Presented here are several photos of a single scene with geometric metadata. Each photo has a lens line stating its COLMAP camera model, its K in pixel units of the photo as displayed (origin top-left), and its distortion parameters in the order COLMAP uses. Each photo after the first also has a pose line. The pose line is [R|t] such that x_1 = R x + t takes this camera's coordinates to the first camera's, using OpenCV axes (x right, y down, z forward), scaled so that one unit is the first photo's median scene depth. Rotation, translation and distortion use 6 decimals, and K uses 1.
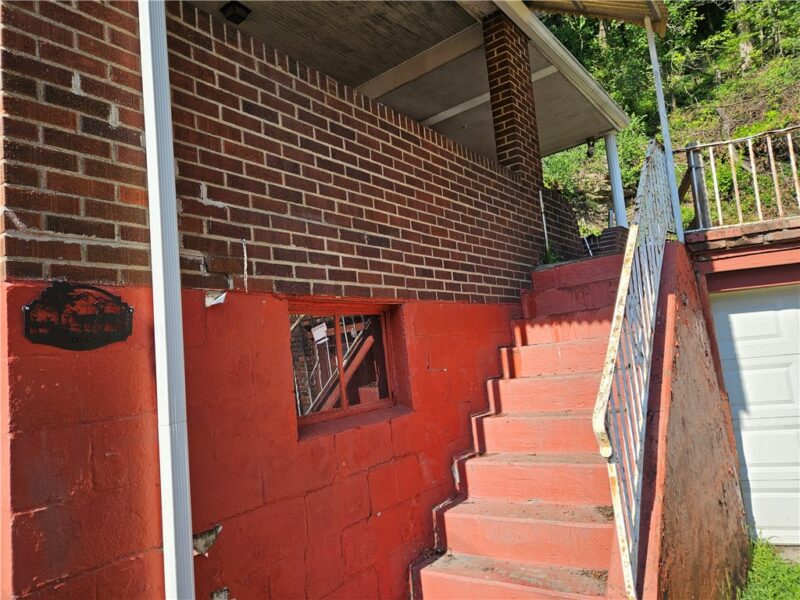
lens RADIAL K [[535.8, 0, 399.4], [0, 535.8, 299.0], [0, 0, 1]] dist [0.023255, -0.008995]
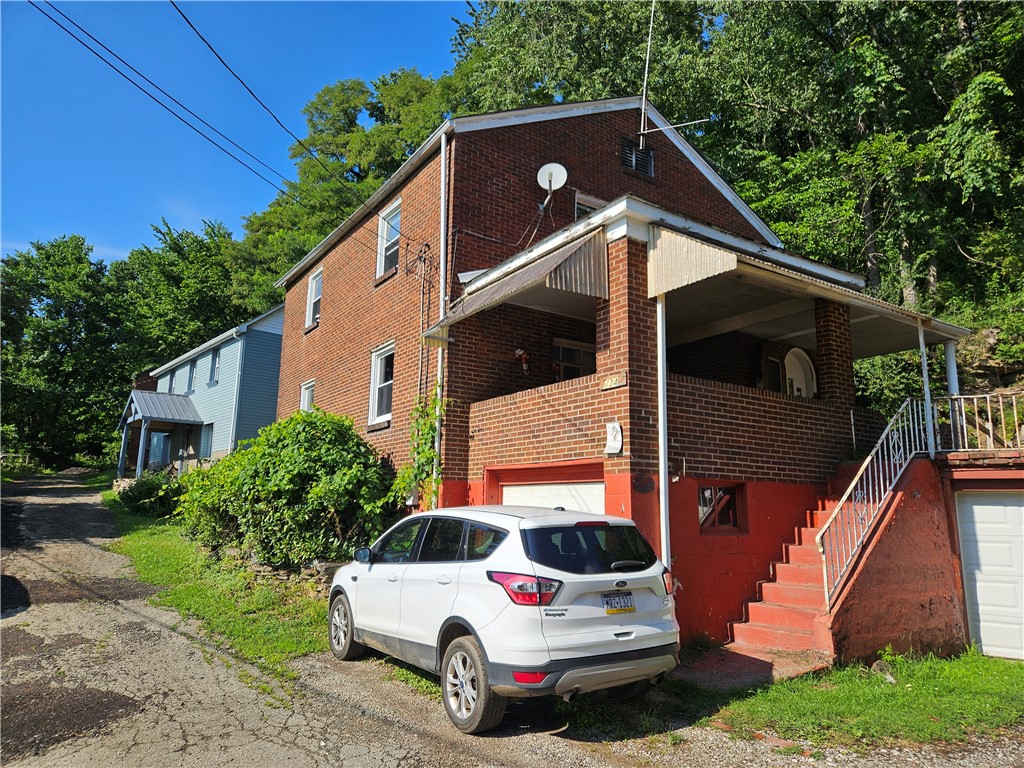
lens RADIAL K [[685.8, 0, 505.8], [0, 685.8, 388.2], [0, 0, 1]] dist [0.023255, -0.008995]
pose [[0.936084, 0.048791, -0.348375, 0.041520], [-0.070312, 0.996301, -0.049393, -0.155890], [0.344677, 0.070731, 0.936053, -1.807456]]
